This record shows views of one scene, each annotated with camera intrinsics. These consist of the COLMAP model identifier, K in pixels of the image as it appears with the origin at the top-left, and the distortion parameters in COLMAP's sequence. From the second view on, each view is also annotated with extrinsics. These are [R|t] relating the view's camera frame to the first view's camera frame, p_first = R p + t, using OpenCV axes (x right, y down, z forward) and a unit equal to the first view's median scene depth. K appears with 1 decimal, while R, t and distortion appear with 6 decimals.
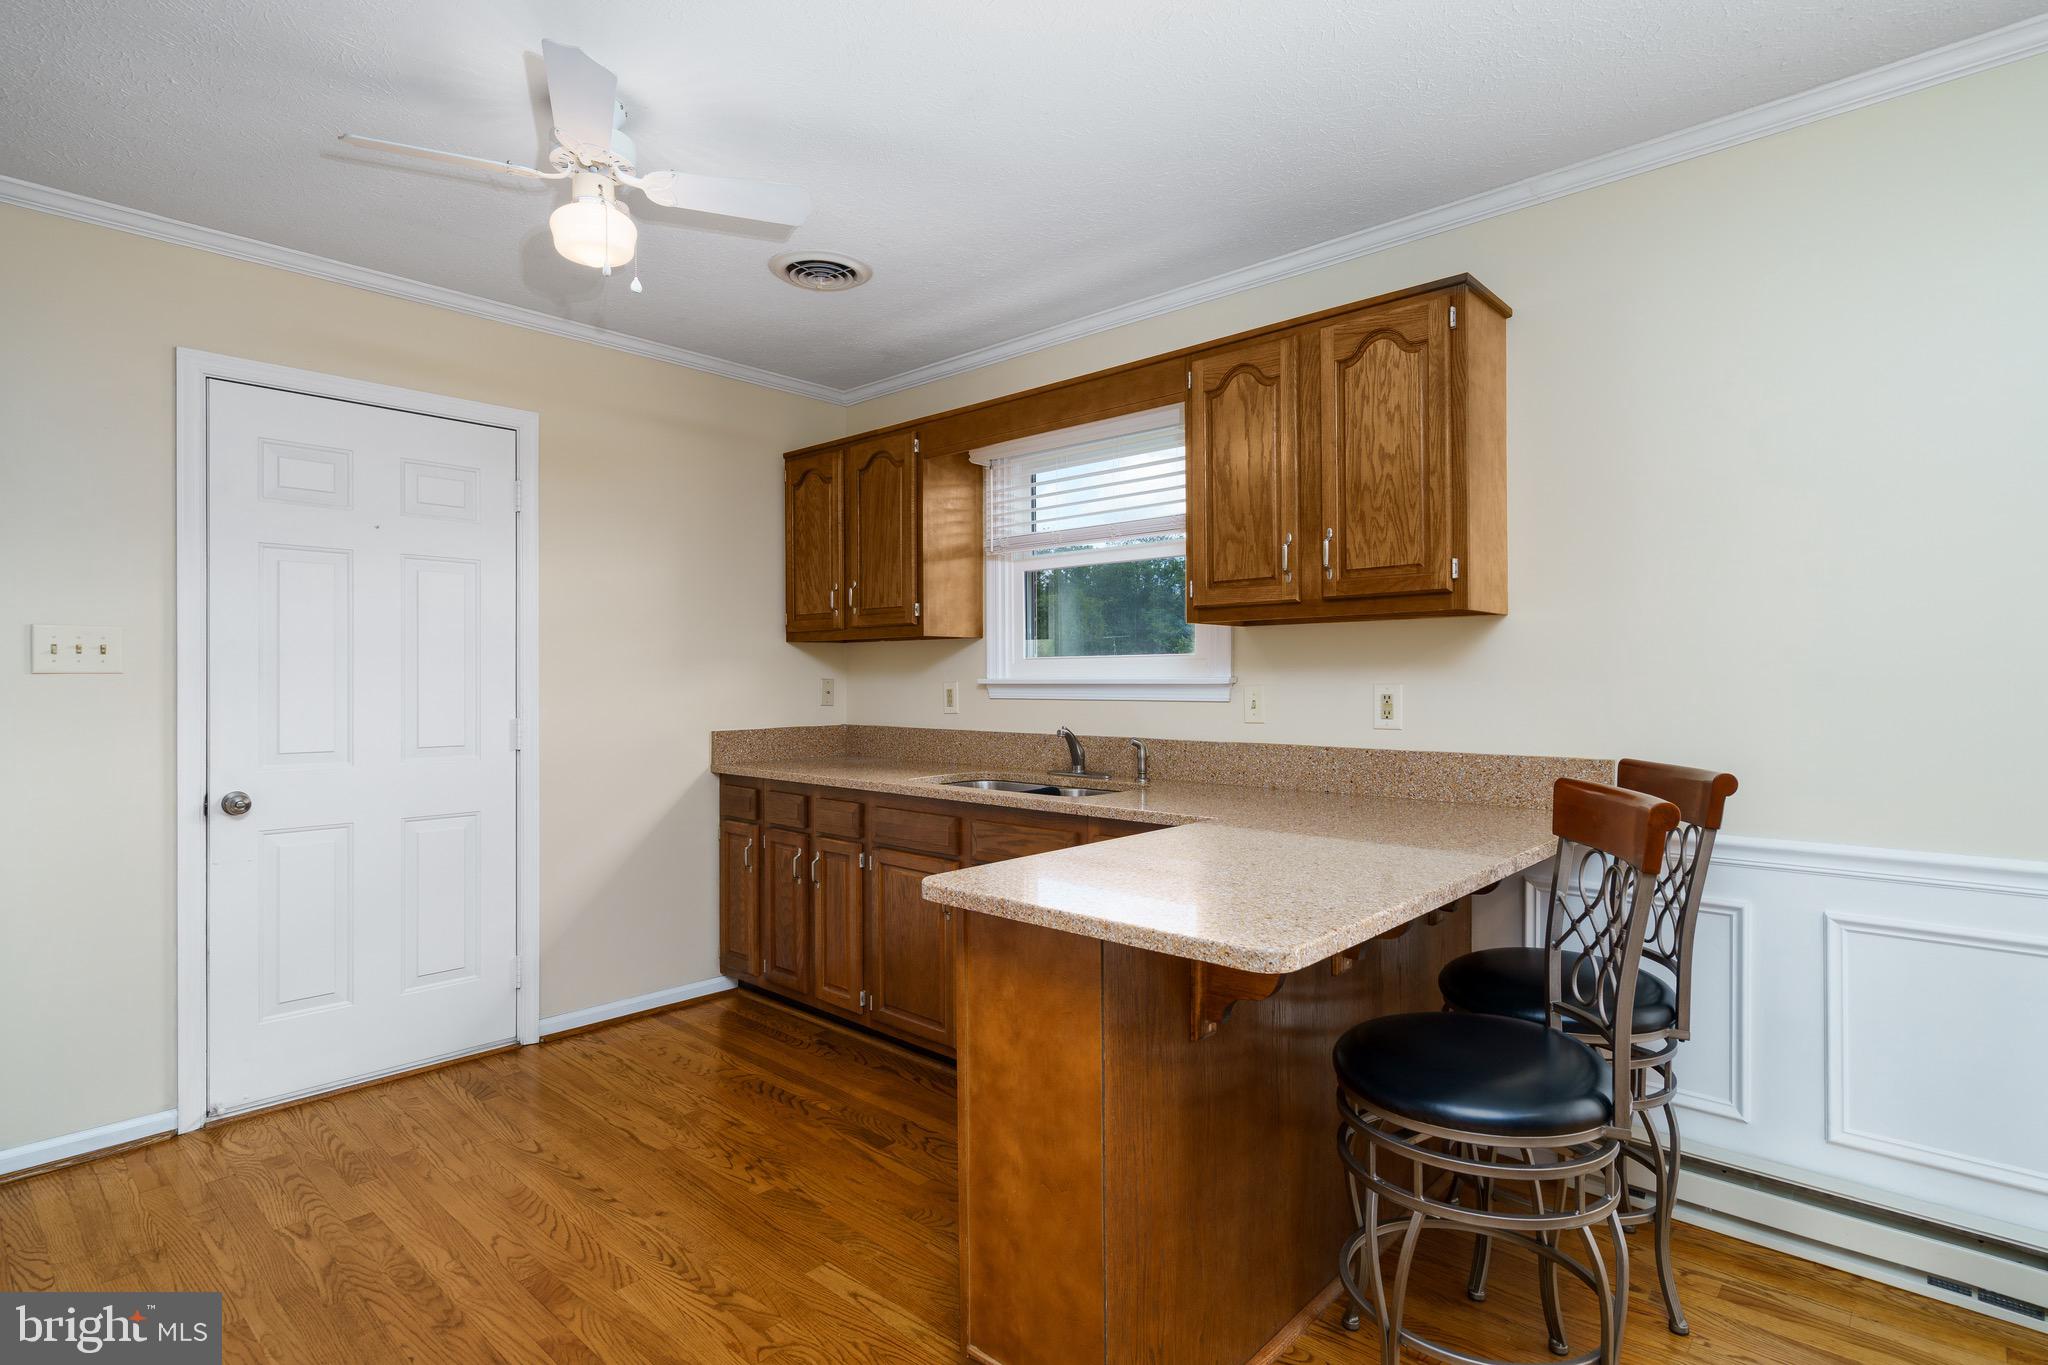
lens RADIAL K [[1022.5, 0, 1021.5], [0, 1022.5, 686.9], [0, 0, 1]] dist [0.002059, 0.000134]
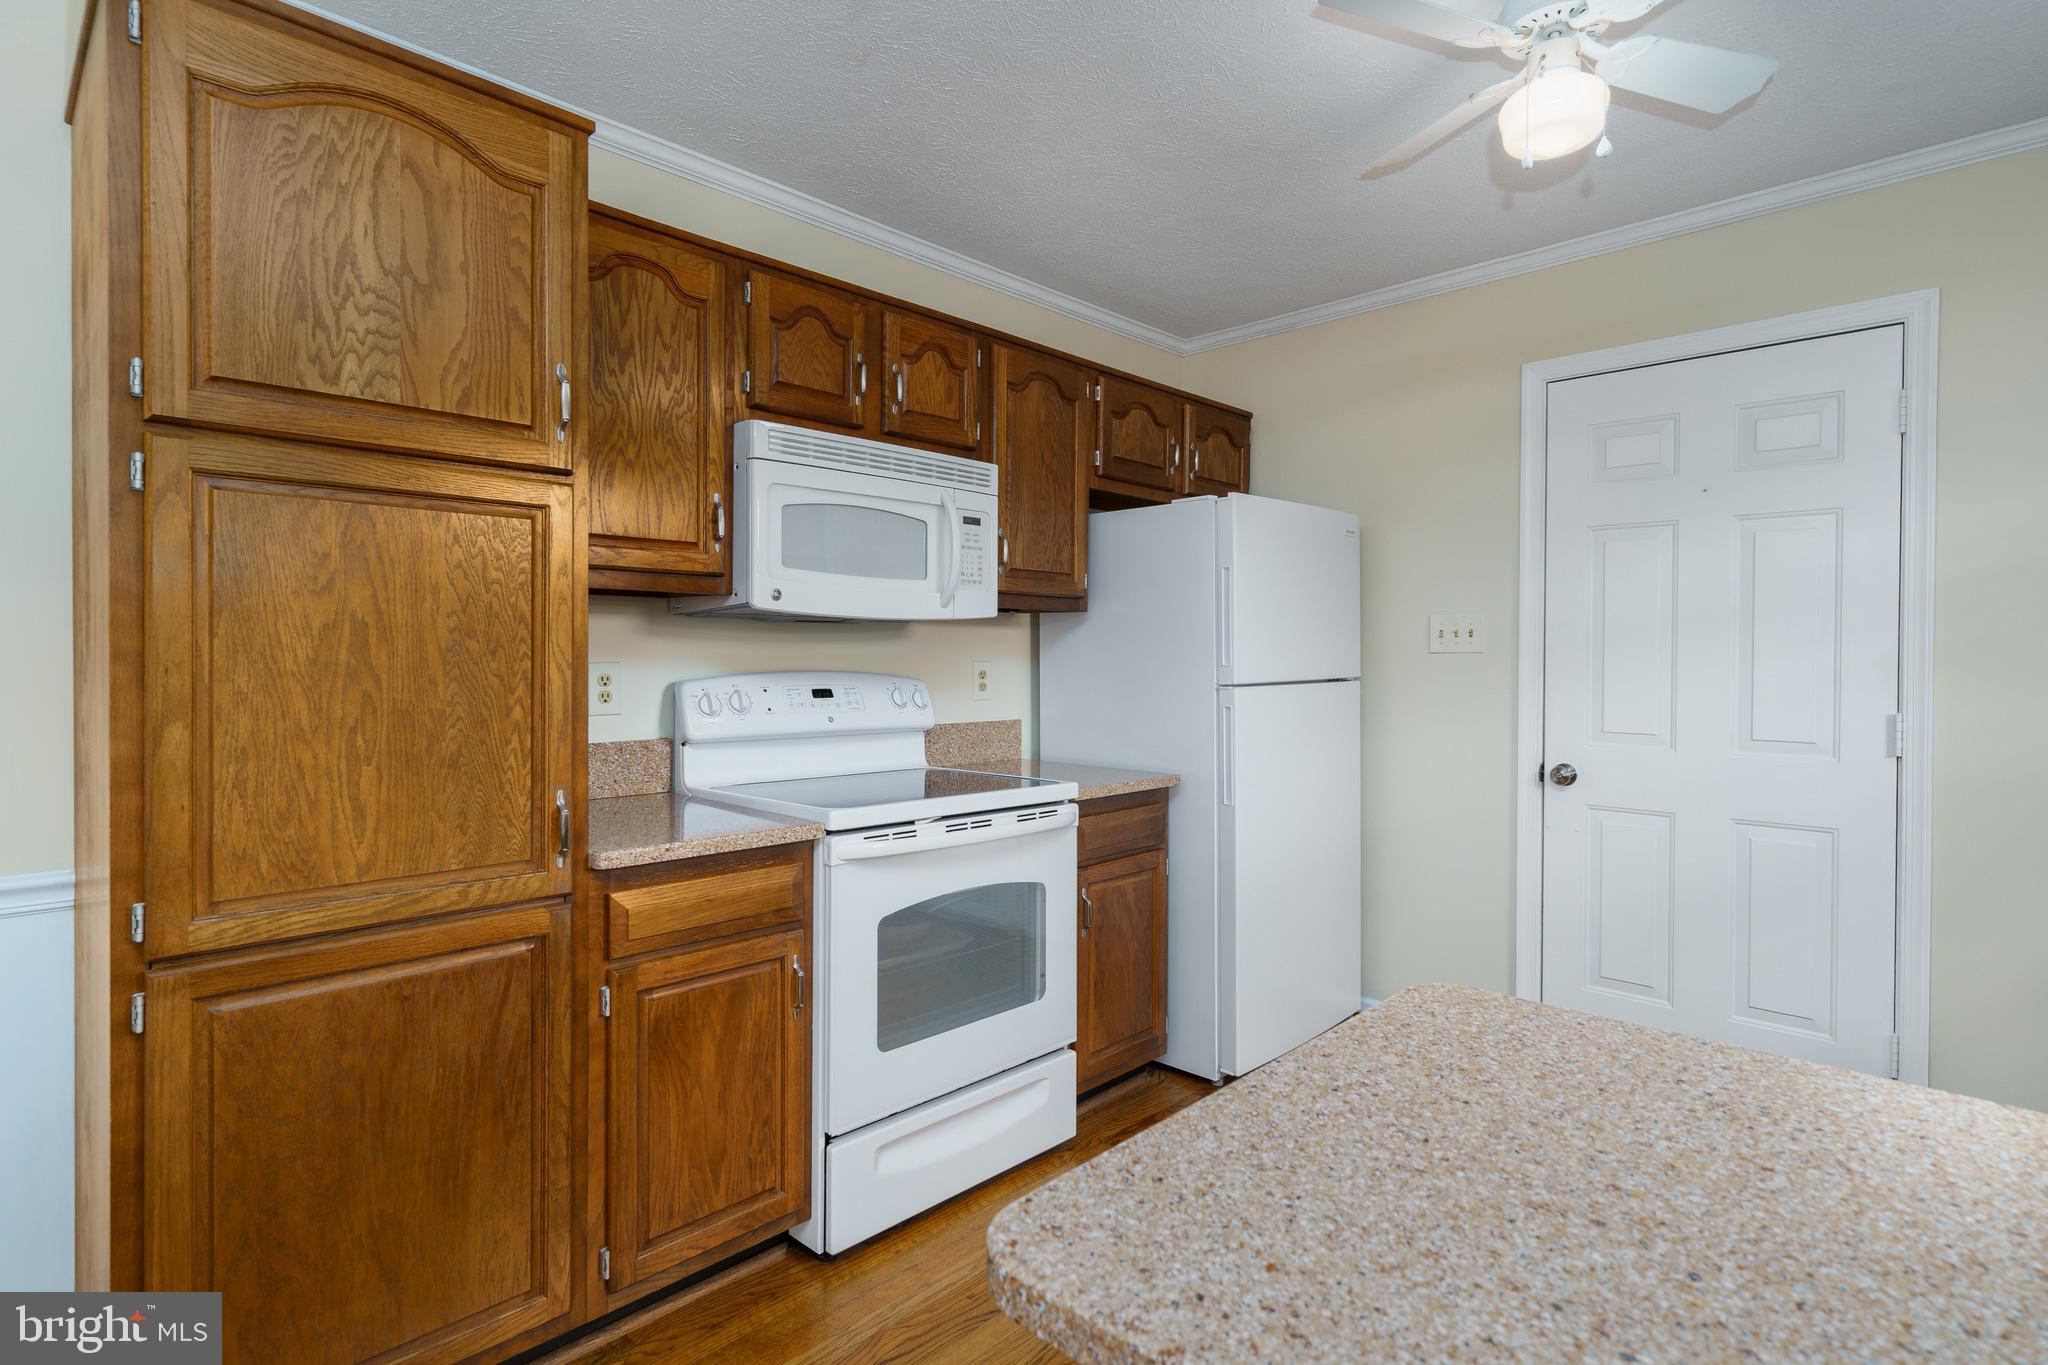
lens RADIAL K [[1022.5, 0, 1023.8], [0, 1022.5, 661.3], [0, 0, 1]] dist [0.002059, 0.000134]
pose [[-0.019523, 0.011094, -0.999748, 0.258845], [-0.007621, 0.999908, 0.011245, -0.010029], [0.999780, 0.007838, -0.019437, 0.383451]]
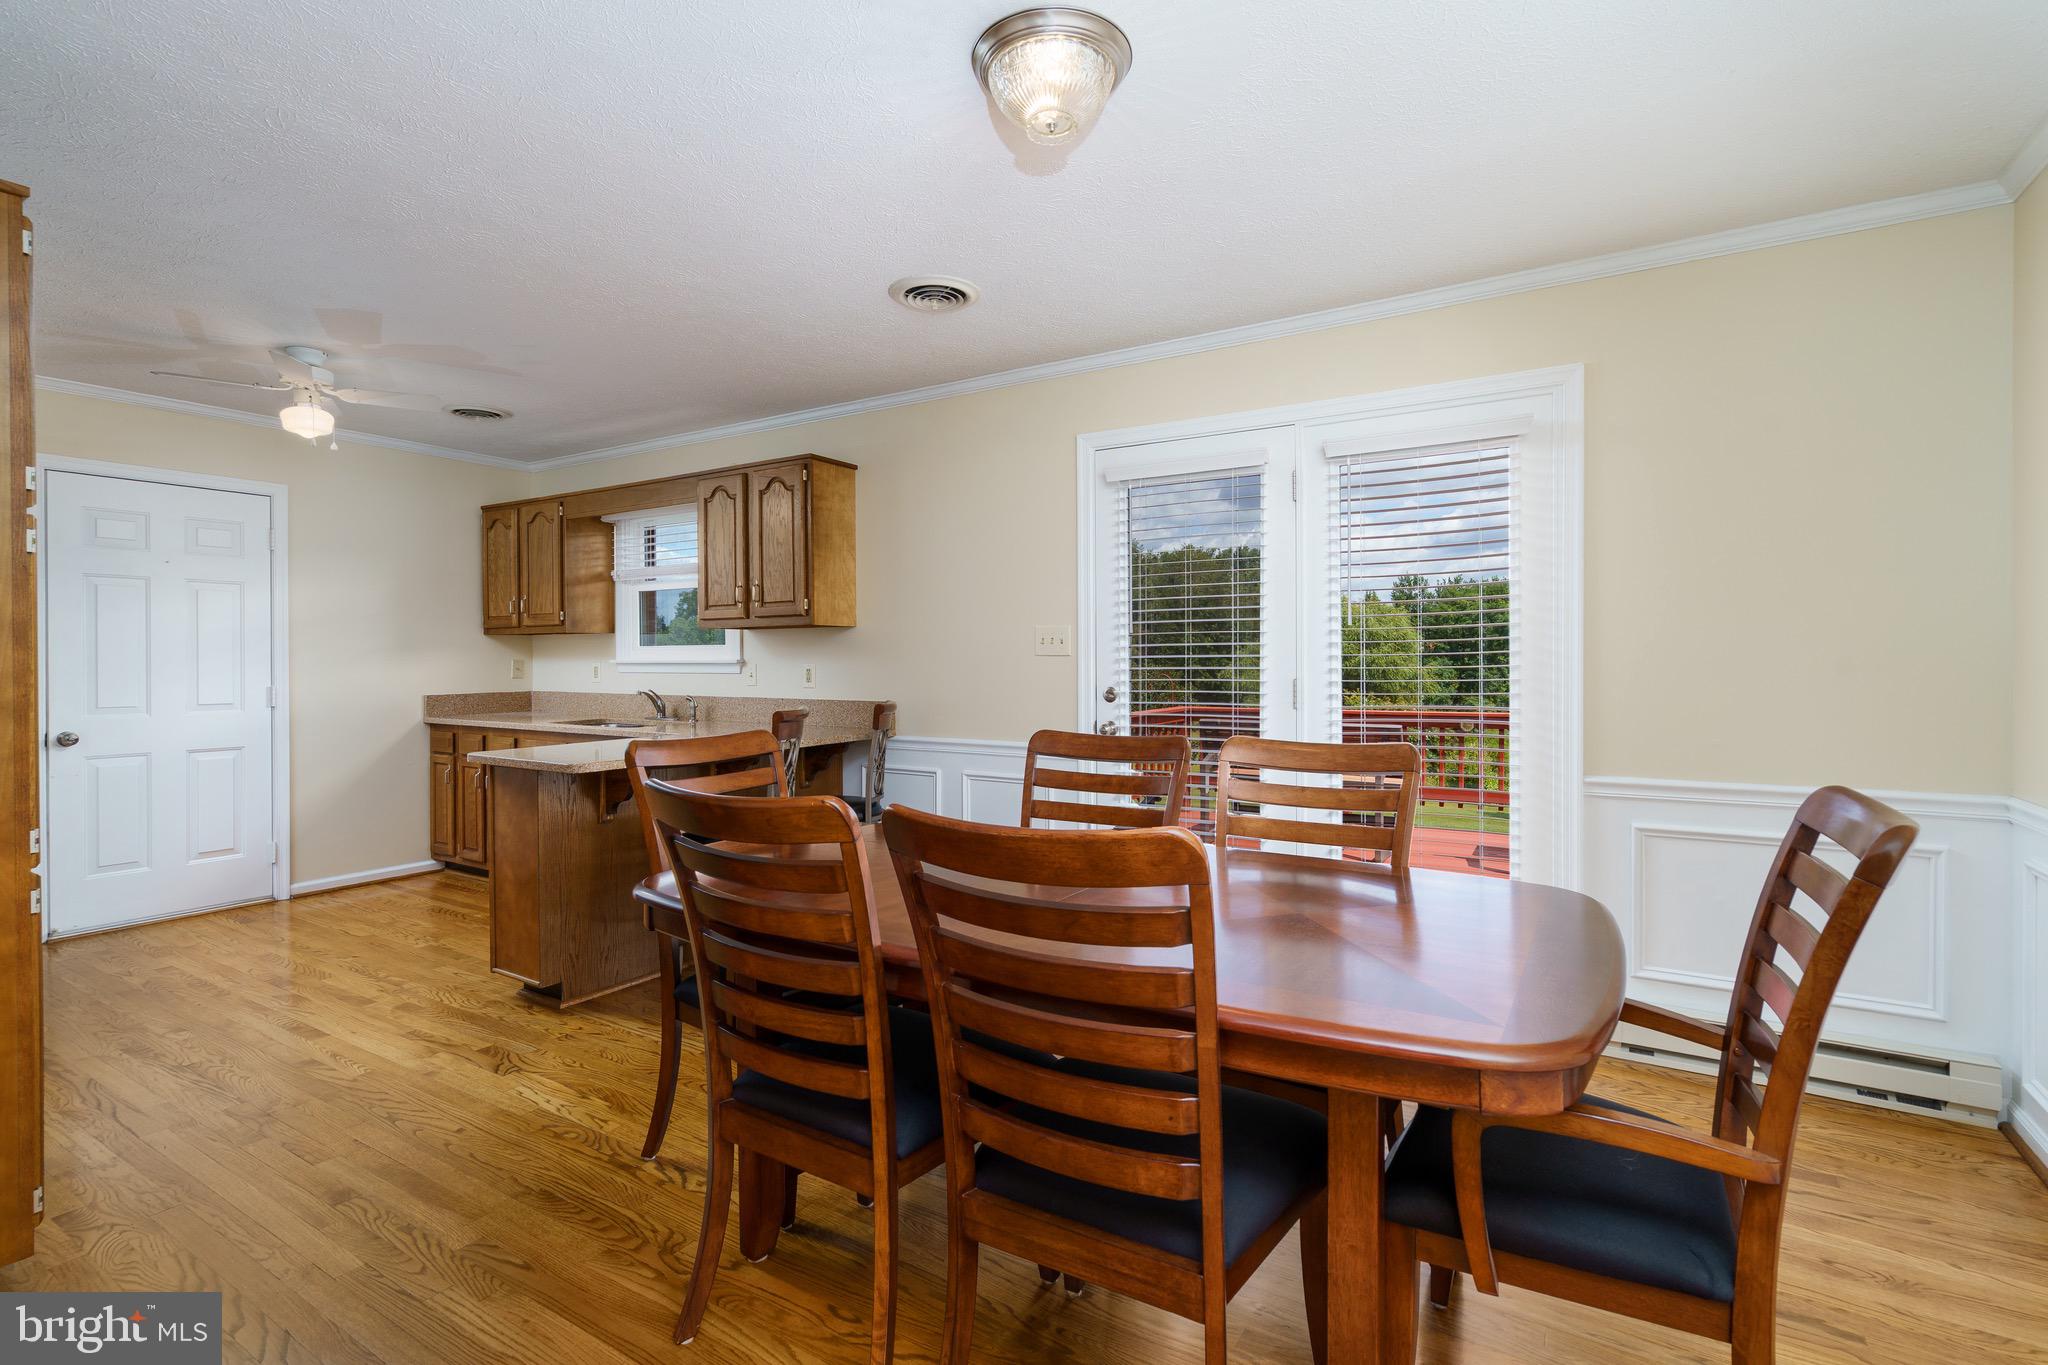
lens RADIAL K [[940.8, 0, 1026.0], [0, 940.8, 672.1], [0, 0, 1]] dist [-0.002120, -0.000030]
pose [[0.981055, -0.002097, 0.193717, 0.337083], [0.000830, 0.999978, 0.006620, 0.001964], [-0.193726, -0.006334, 0.981035, -0.588705]]
